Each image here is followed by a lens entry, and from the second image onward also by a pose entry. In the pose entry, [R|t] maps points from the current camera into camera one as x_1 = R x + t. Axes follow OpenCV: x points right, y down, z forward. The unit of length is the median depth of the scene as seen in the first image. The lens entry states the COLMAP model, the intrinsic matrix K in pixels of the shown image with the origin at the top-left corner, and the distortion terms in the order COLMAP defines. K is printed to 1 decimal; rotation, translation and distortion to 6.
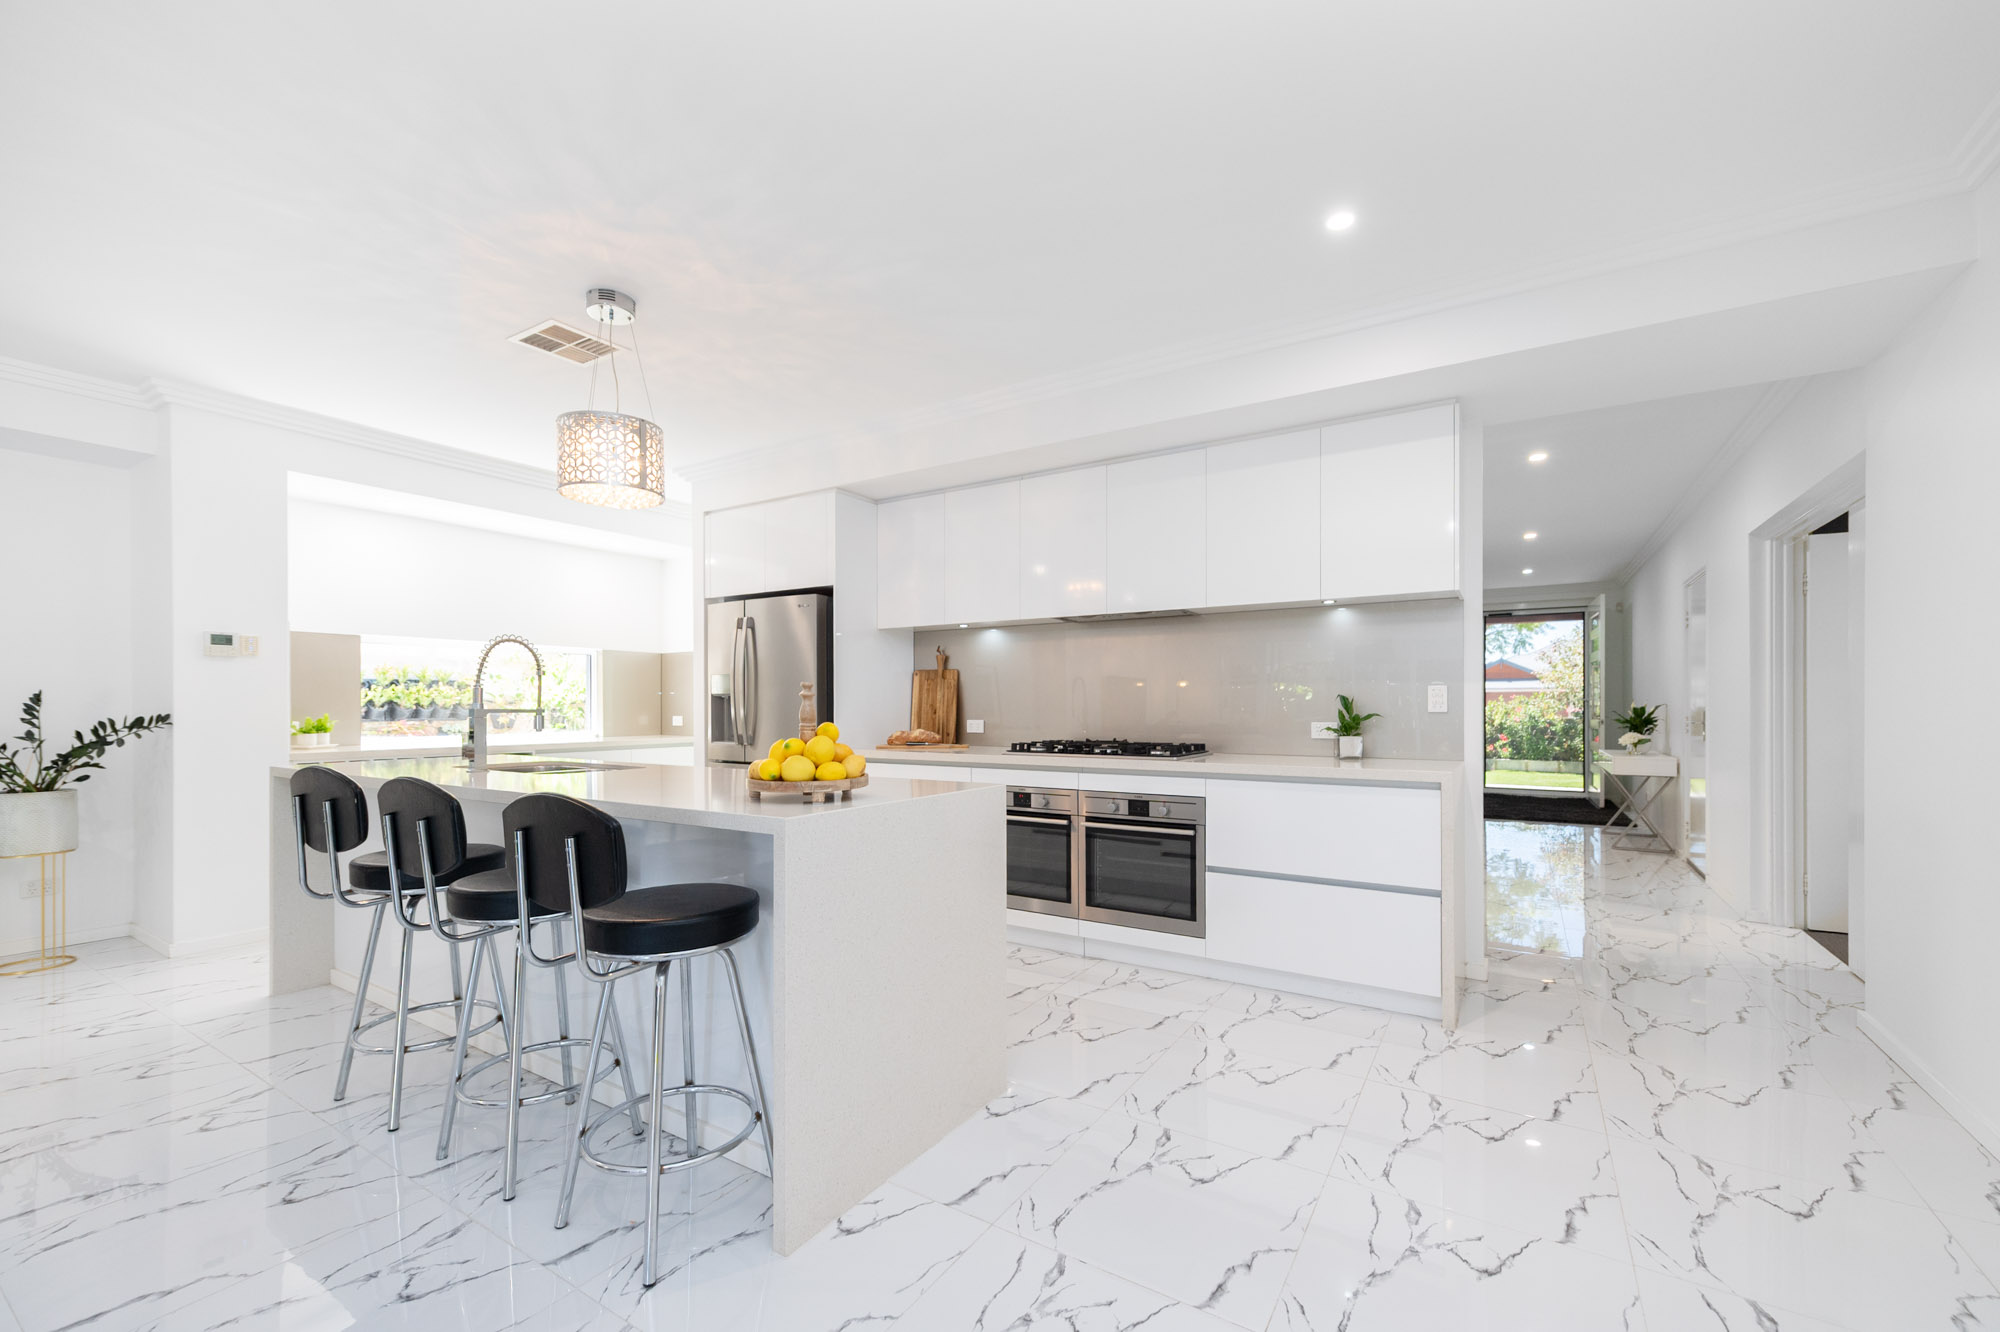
lens RADIAL K [[822.5, 0, 1001.0], [0, 822.5, 708.0], [0, 0, 1]] dist [0.002044, 0.000141]
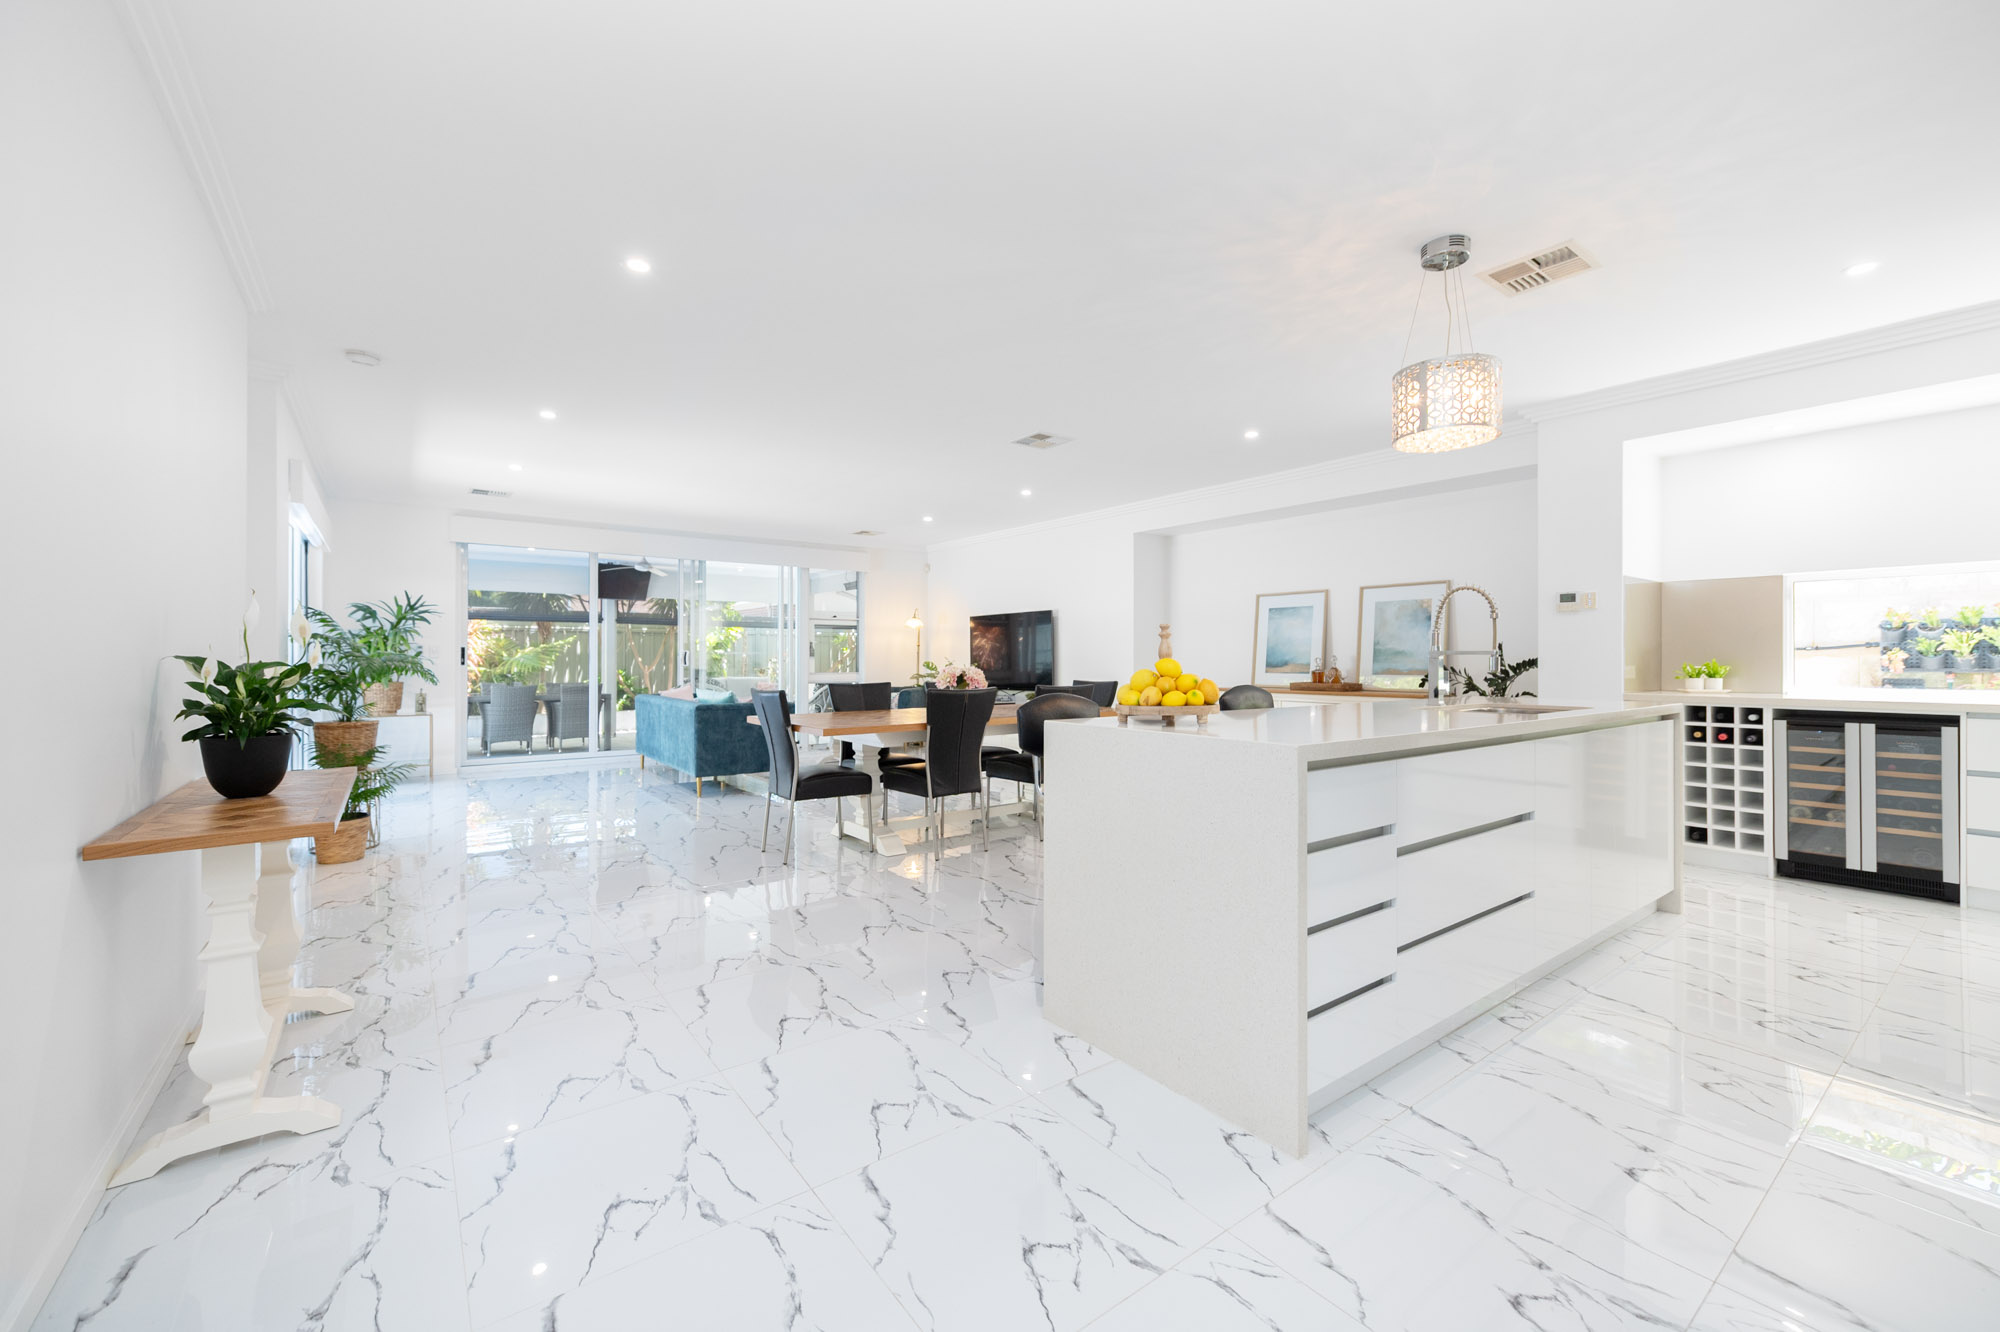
lens RADIAL K [[780.3, 0, 992.1], [0, 780.3, 662.1], [0, 0, 1]] dist [0.002331, 0.000019]
pose [[-0.371965, 0.002191, -0.928244, 0.406207], [-0.004439, 0.999982, 0.004139, 0.011070], [0.928236, 0.005660, -0.371949, 0.556081]]
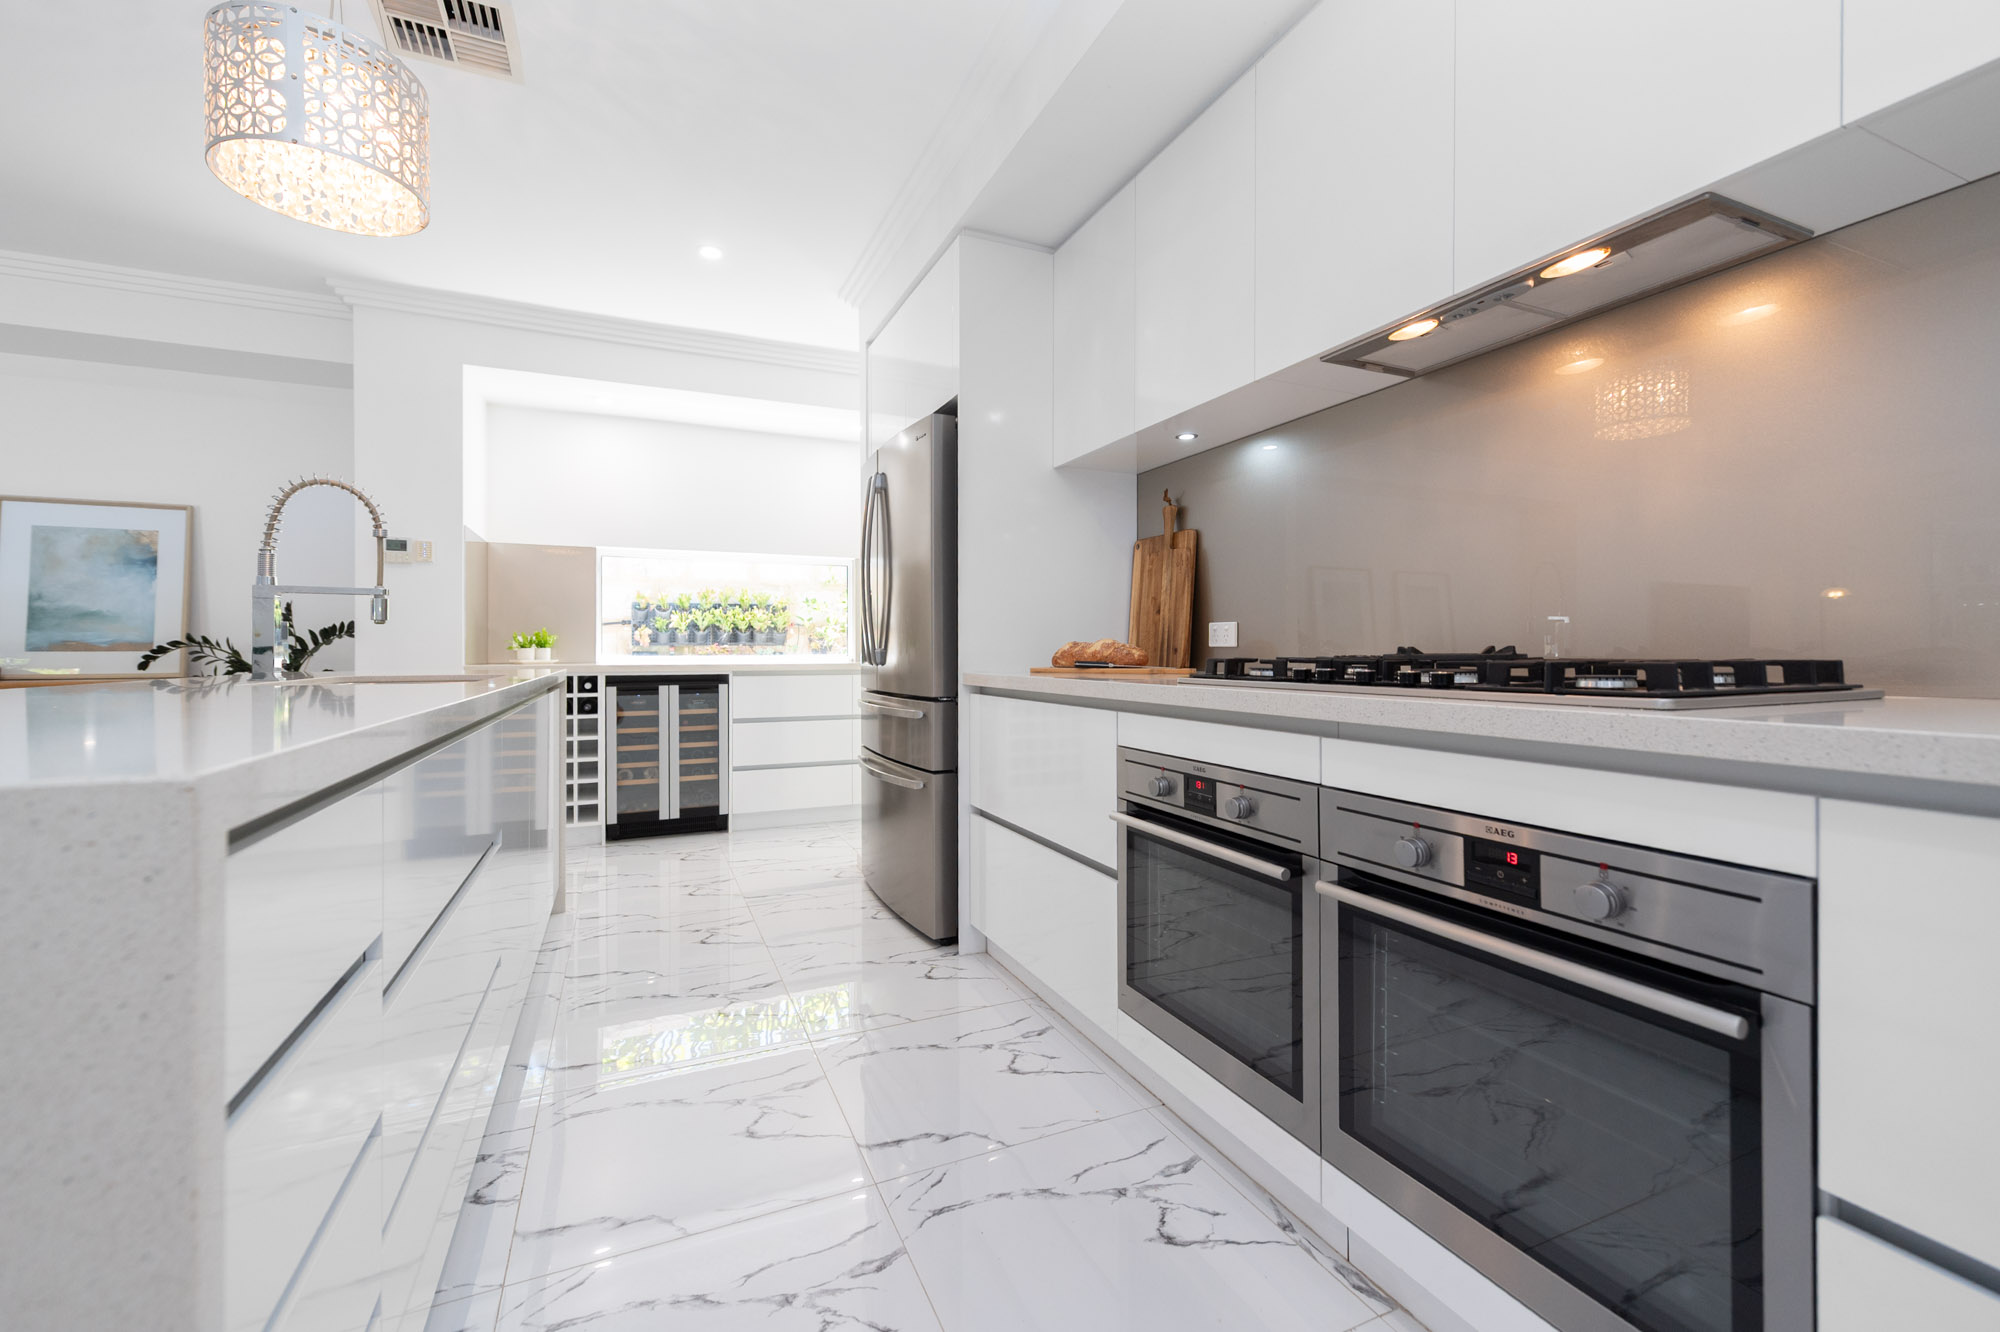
lens RADIAL K [[815.4, 0, 992.5], [0, 815.4, 649.0], [0, 0, 1]] dist [0.004701, 0.000040]
pose [[0.827861, -0.001178, -0.560932, 0.143865], [-0.002108, 0.999984, -0.005210, 0.036578], [0.560929, 0.005496, 0.827845, 0.526851]]
